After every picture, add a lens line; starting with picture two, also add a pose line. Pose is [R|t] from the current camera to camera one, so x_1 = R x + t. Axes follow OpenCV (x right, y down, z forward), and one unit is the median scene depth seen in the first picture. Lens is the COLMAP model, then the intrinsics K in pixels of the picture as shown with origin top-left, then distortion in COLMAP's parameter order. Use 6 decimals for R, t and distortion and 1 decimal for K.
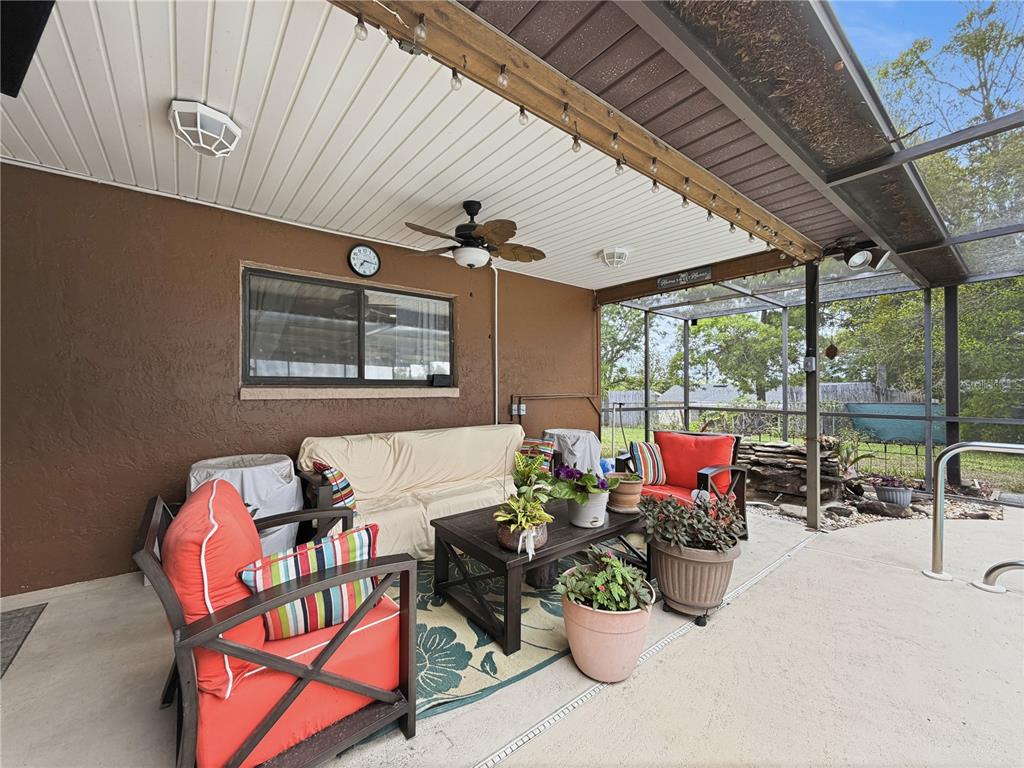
lens RADIAL K [[409.0, 0, 508.6], [0, 409.0, 385.9], [0, 0, 1]] dist [-0.001850, 0.000192]
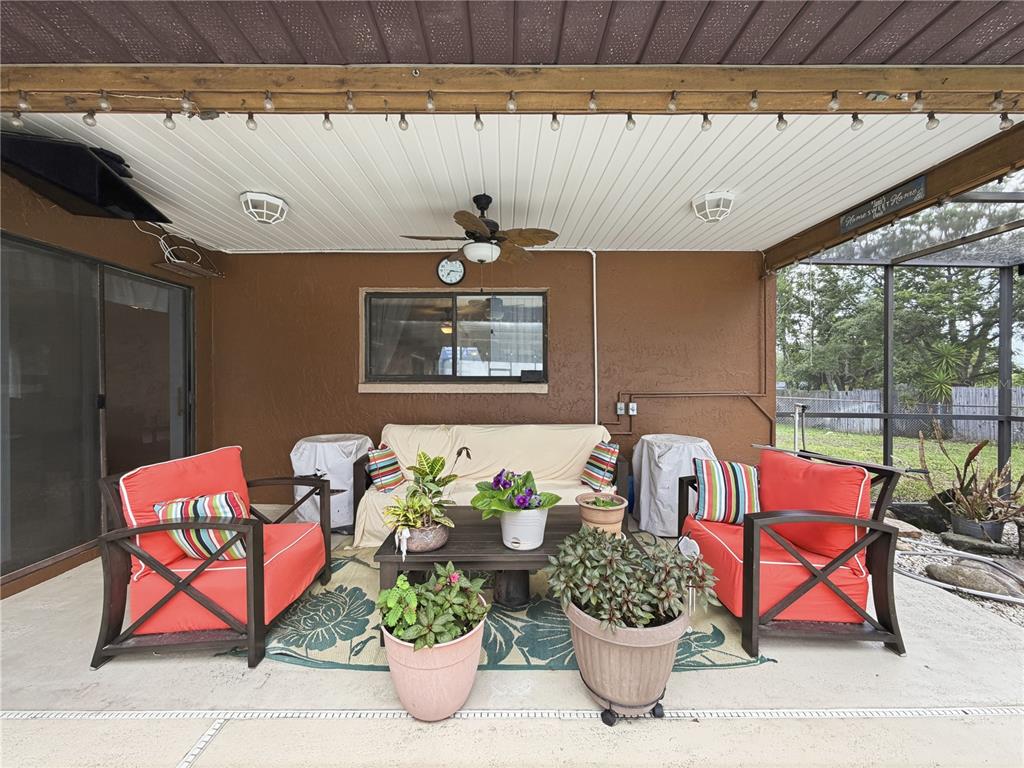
lens RADIAL K [[409.0, 0, 511.1], [0, 409.0, 385.1], [0, 0, 1]] dist [-0.001850, 0.000192]
pose [[0.789110, 0.003738, -0.614241, 0.453277], [0.003743, 0.999934, 0.010893, -0.003181], [0.614241, -0.010895, 0.789044, 0.204009]]
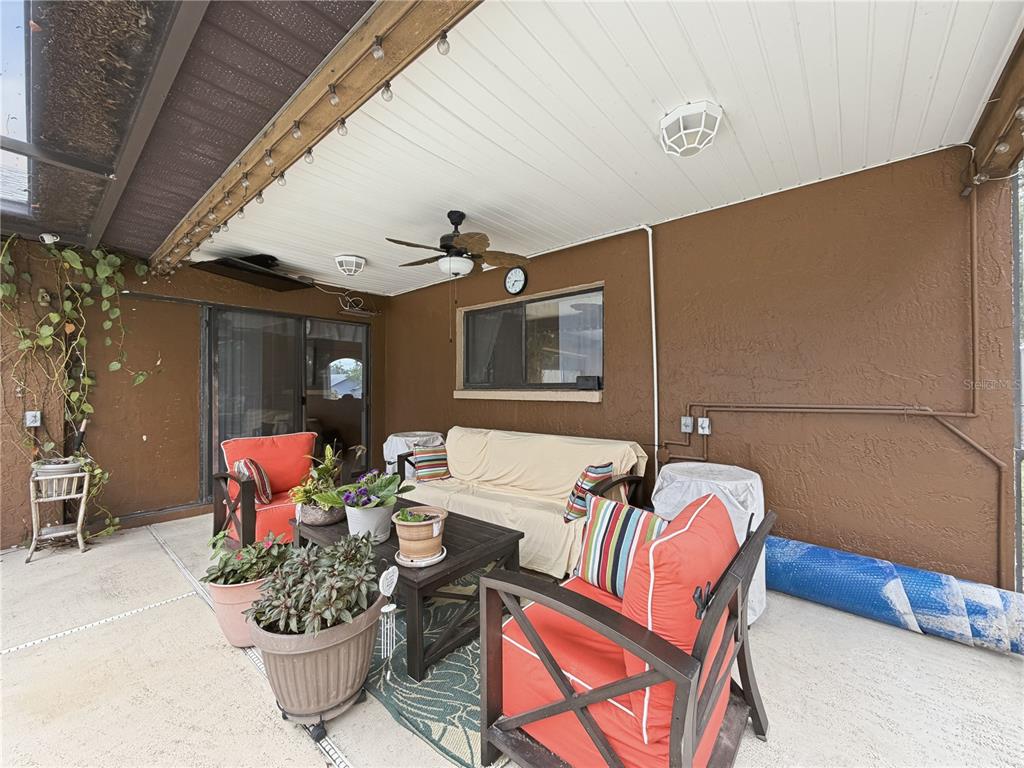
lens RADIAL K [[409.0, 0, 507.5], [0, 409.0, 385.2], [0, 0, 1]] dist [-0.001850, 0.000192]
pose [[0.192693, -0.010035, -0.981208, 0.748019], [0.003848, 0.999948, -0.009471, -0.000629], [0.981251, -0.001951, 0.192722, 0.729247]]
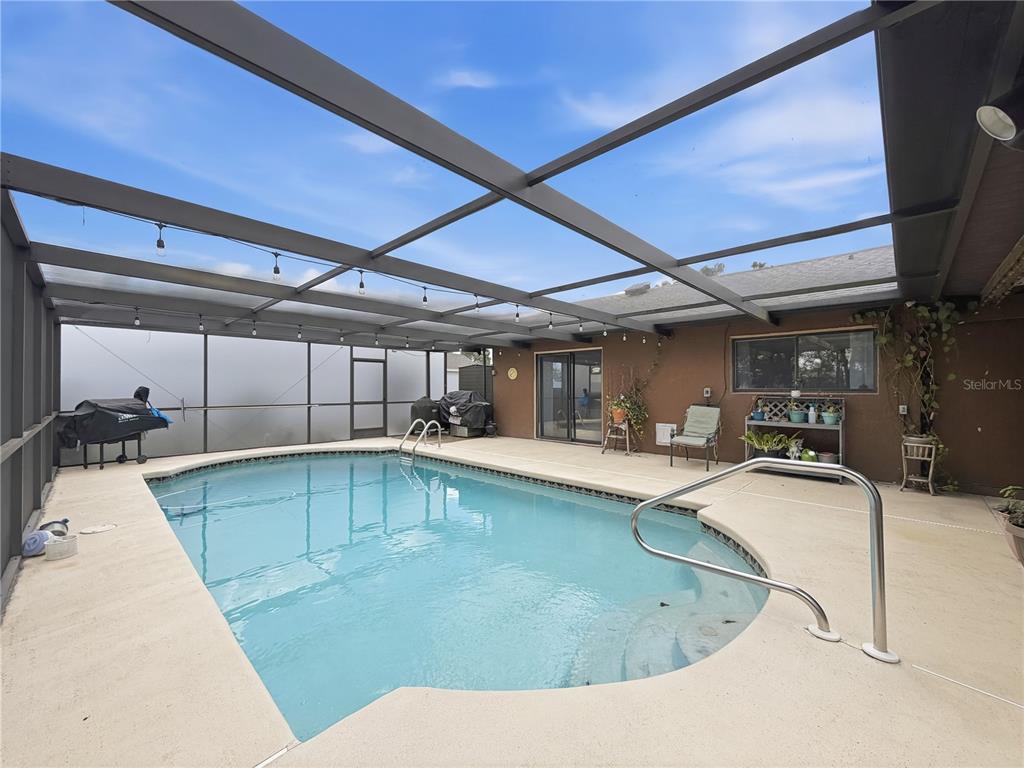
lens RADIAL K [[409.0, 0, 514.3], [0, 409.0, 383.6], [0, 0, 1]] dist [-0.001850, 0.000192]
pose [[-0.990431, -0.004250, -0.137946, 1.303165], [-0.002265, 0.999892, -0.014544, -0.010927], [0.137993, -0.014093, -0.990333, 1.181057]]
